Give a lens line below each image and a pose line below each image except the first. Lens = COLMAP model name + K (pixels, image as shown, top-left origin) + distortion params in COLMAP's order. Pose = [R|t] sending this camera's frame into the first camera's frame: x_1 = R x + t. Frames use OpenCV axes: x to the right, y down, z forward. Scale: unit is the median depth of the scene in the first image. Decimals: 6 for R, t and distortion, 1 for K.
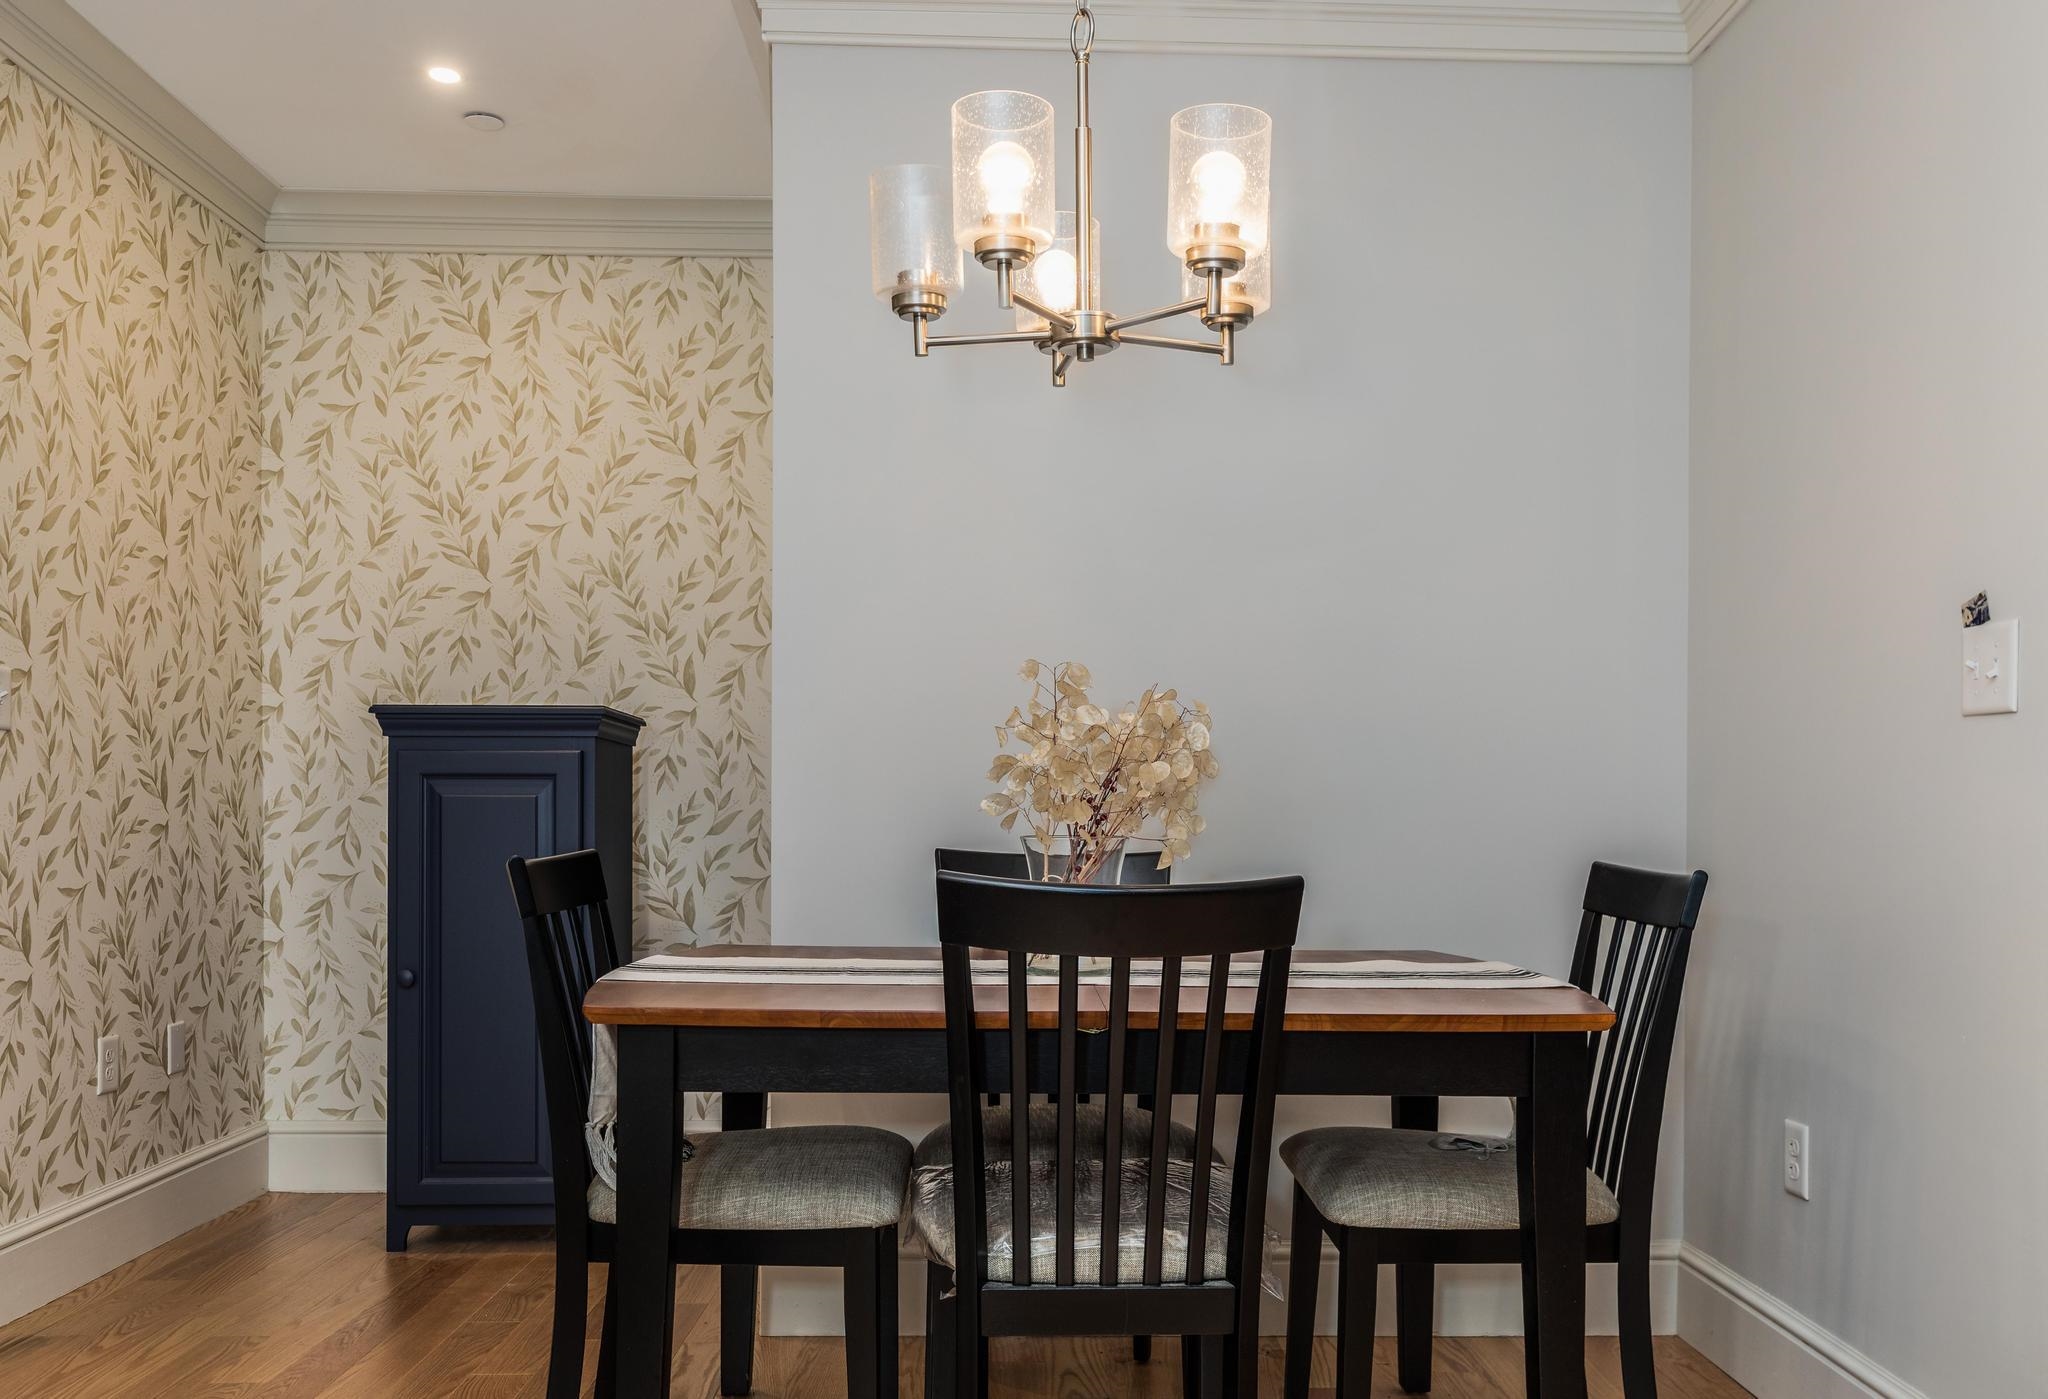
lens RADIAL K [[1622.0, 0, 1030.0], [0, 1622.0, 818.6], [0, 0, 1]] dist [0.007976, 0.001614]
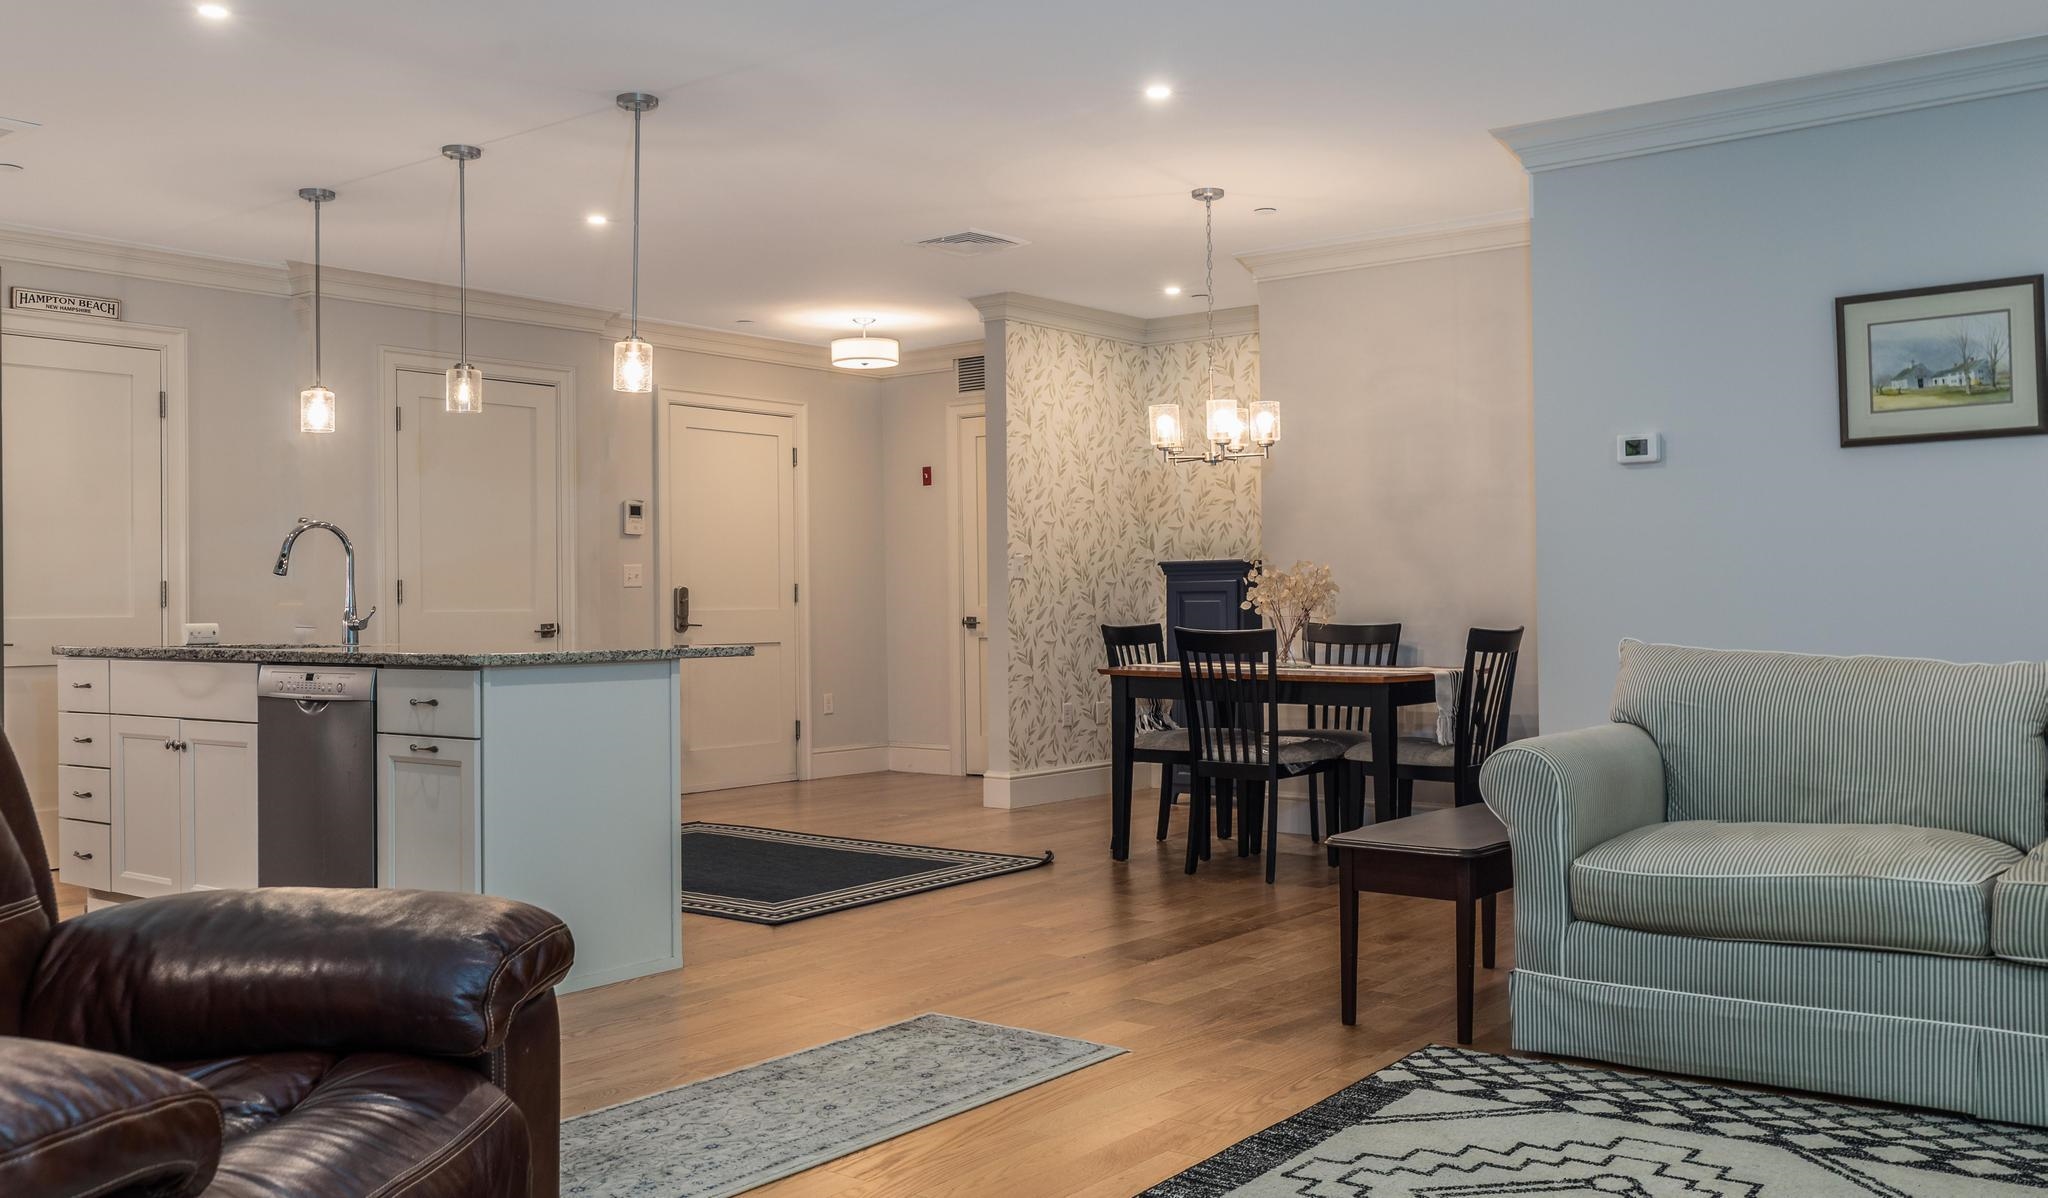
lens RADIAL K [[1774.0, 0, 1031.2], [0, 1774.0, 594.6], [0, 0, 1]] dist [0.001011, 0.002072]
pose [[0.749936, -0.012243, -0.661397, 0.993386], [0.007565, 0.999922, -0.009931, -0.001294], [0.661467, 0.002444, 0.749970, -0.882617]]
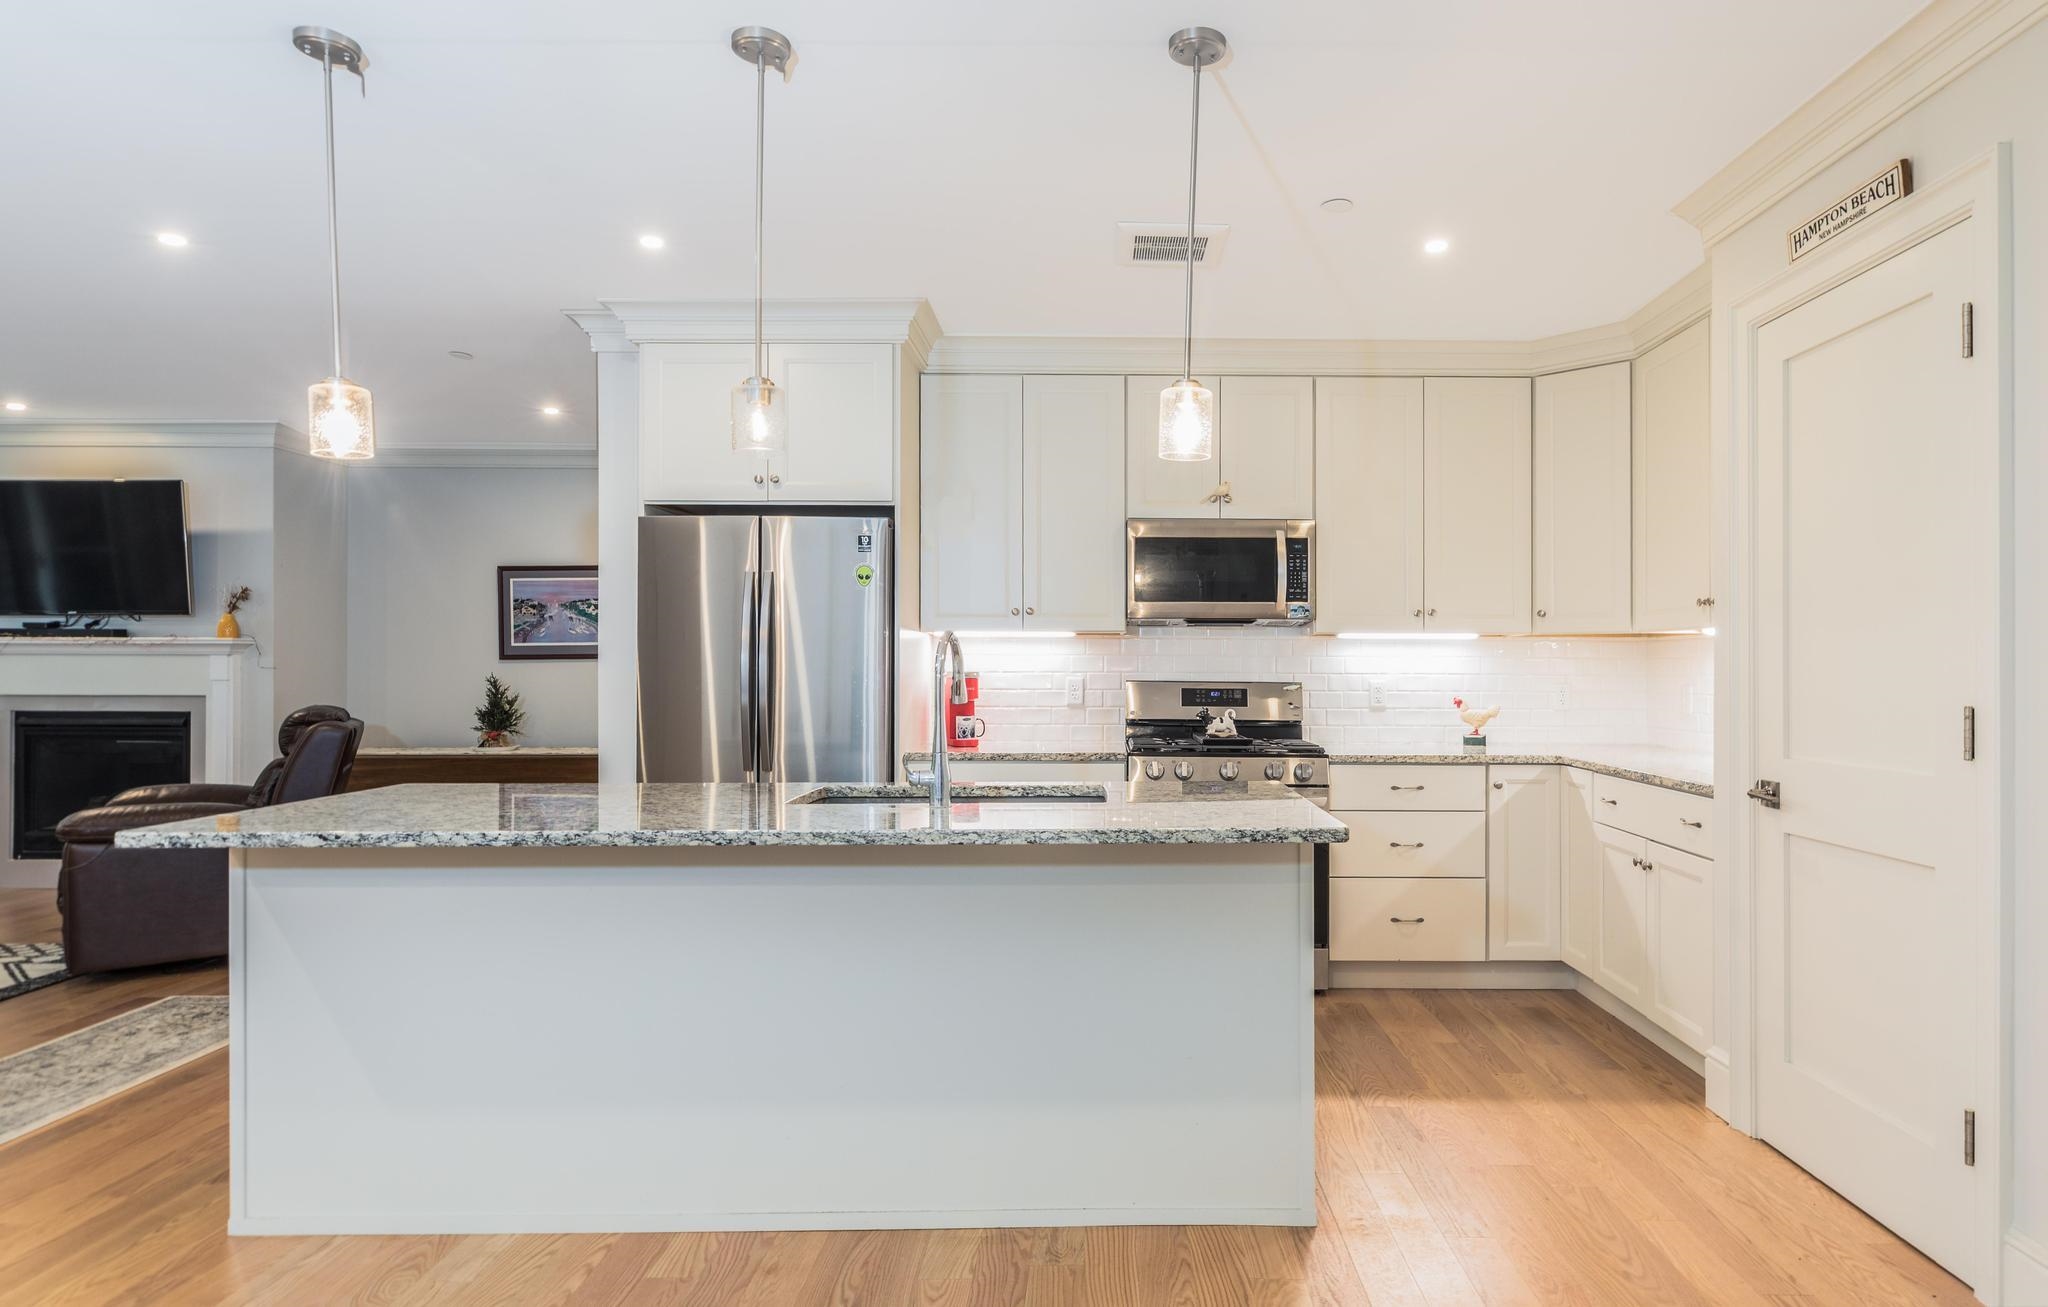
lens RADIAL K [[1141.9, 0, 1092.5], [0, 1141.9, 664.0], [0, 0, 1]] dist [0.001999, 0.003697]
pose [[-0.999942, -0.004932, 0.009564, -0.609227], [-0.004930, 0.999988, 0.000230, -0.064890], [-0.009565, 0.000183, -0.999954, 0.584116]]
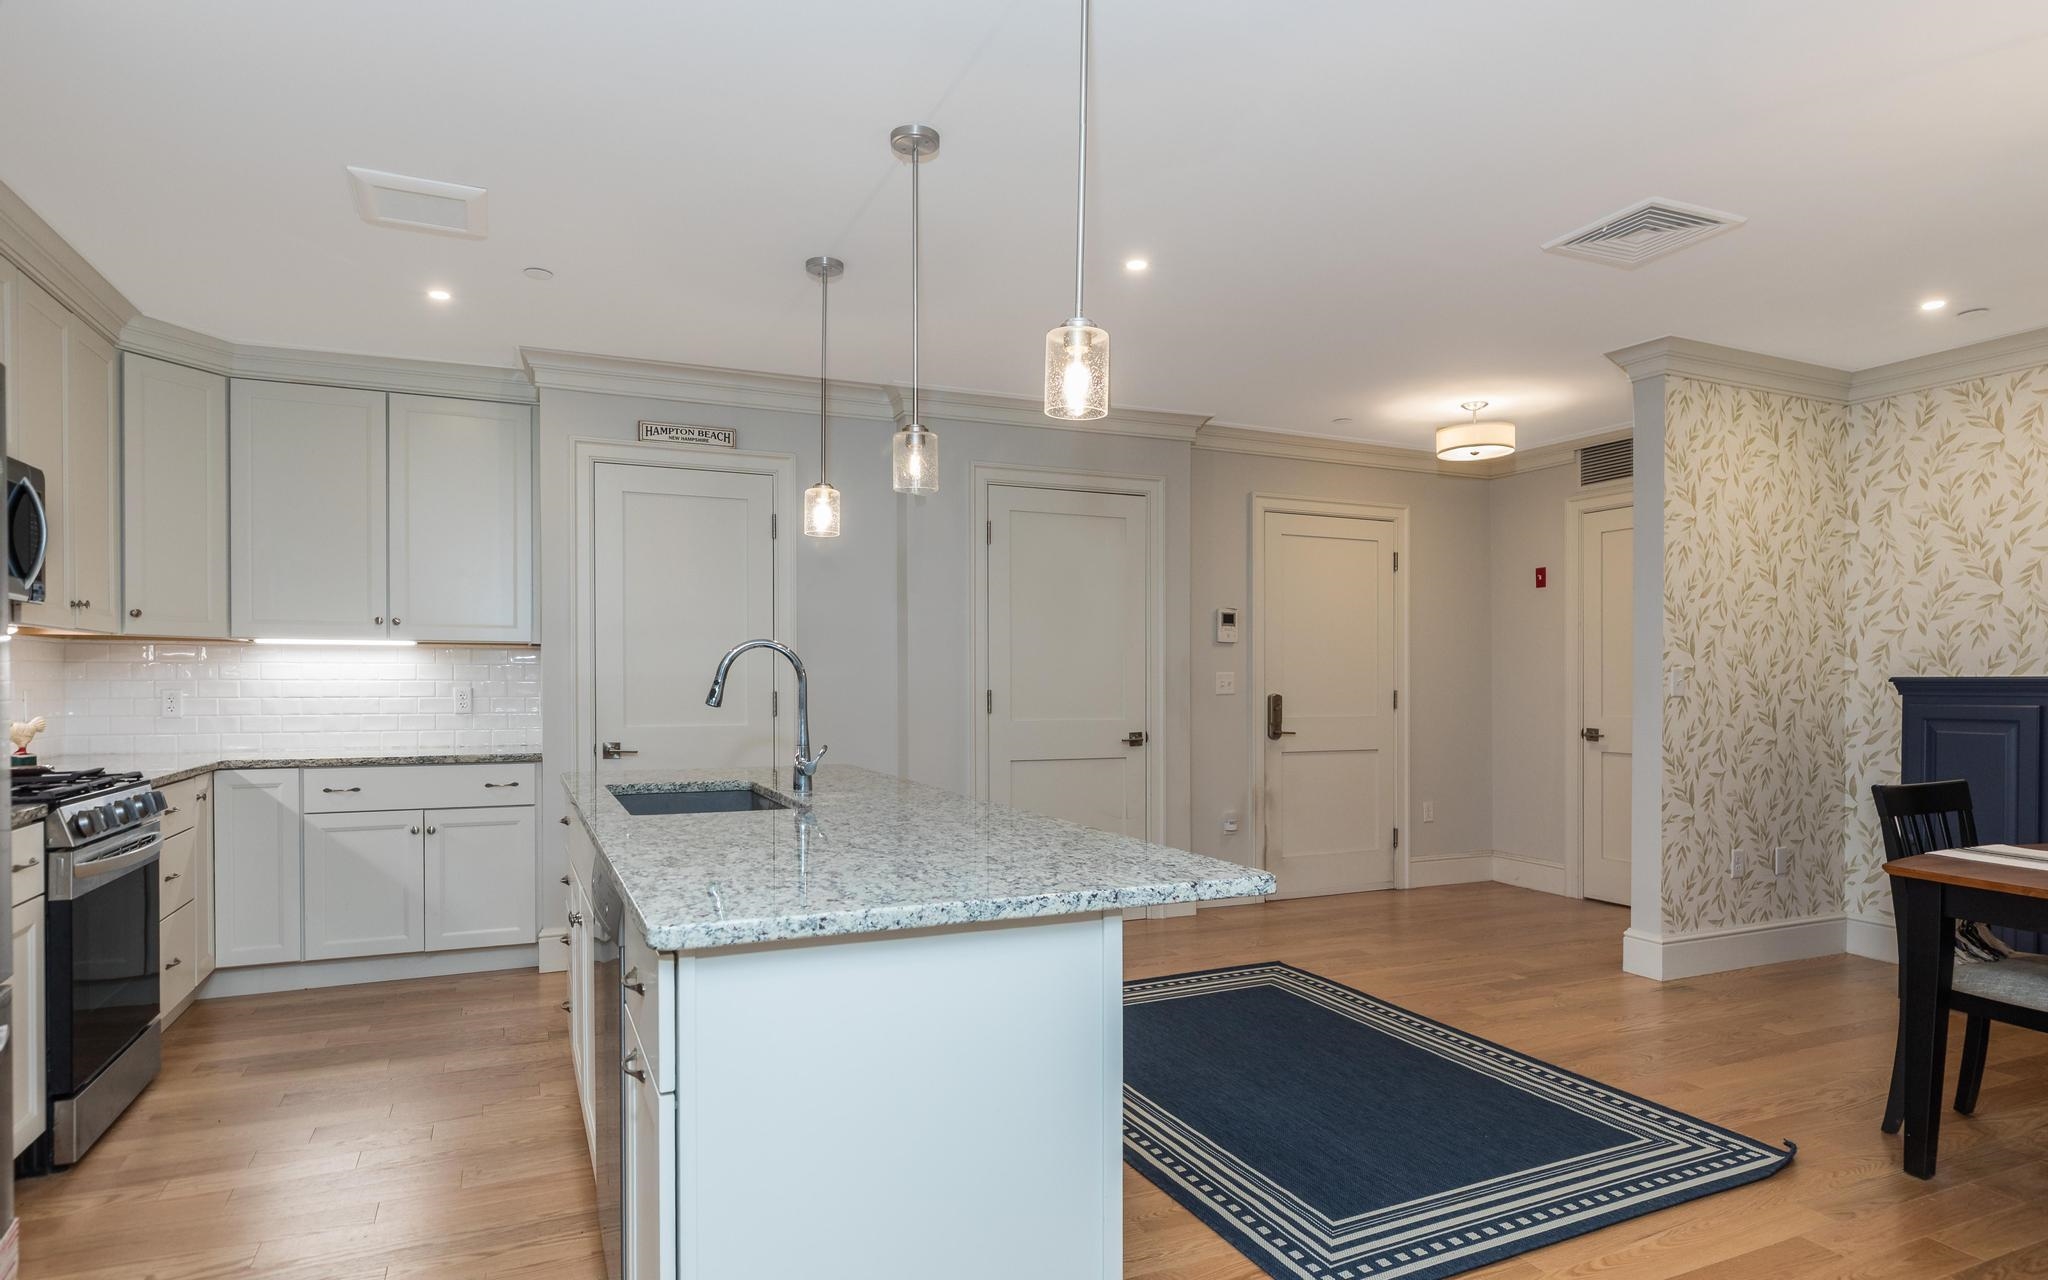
lens RADIAL K [[1128.1, 0, 1032.3], [0, 1128.1, 691.7], [0, 0, 1]] dist [-0.004374, 0.001895]
pose [[0.384894, 0.007880, -0.922927, 0.309761], [-0.003339, 0.999969, 0.007146, -0.054535], [0.922955, 0.000331, 0.384909, -0.264759]]
